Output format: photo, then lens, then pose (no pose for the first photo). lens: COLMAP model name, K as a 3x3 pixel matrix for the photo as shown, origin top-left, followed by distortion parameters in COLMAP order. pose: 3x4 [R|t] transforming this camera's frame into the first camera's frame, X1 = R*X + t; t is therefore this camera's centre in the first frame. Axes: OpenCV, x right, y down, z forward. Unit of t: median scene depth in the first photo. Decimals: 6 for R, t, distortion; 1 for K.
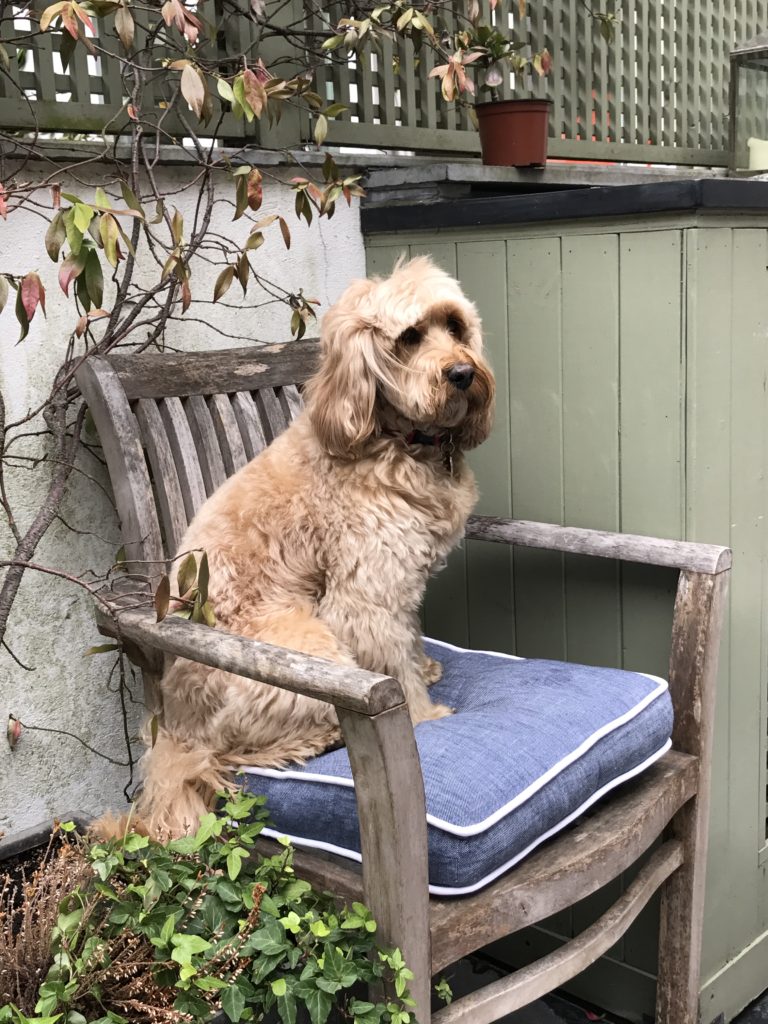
lens RADIAL K [[1199.7, 0, 379.8], [0, 1199.7, 508.0], [0, 0, 1]] dist [0.021333, 0.000000]
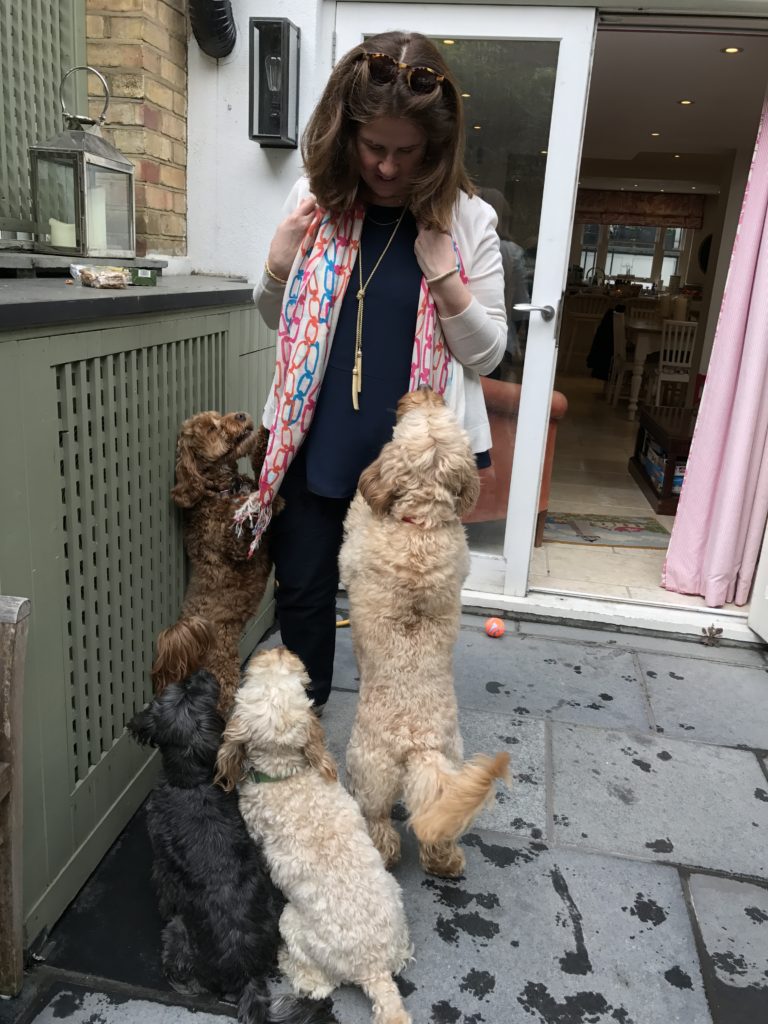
lens RADIAL K [[836.1, 0, 390.3], [0, 836.1, 500.7], [0, 0, 1]] dist [0.008655, -0.013008]
pose [[0.801839, -0.066856, 0.593788, 0.080585], [0.009725, 0.995050, 0.098902, -0.153435], [-0.597461, -0.073529, 0.798520, 0.076689]]
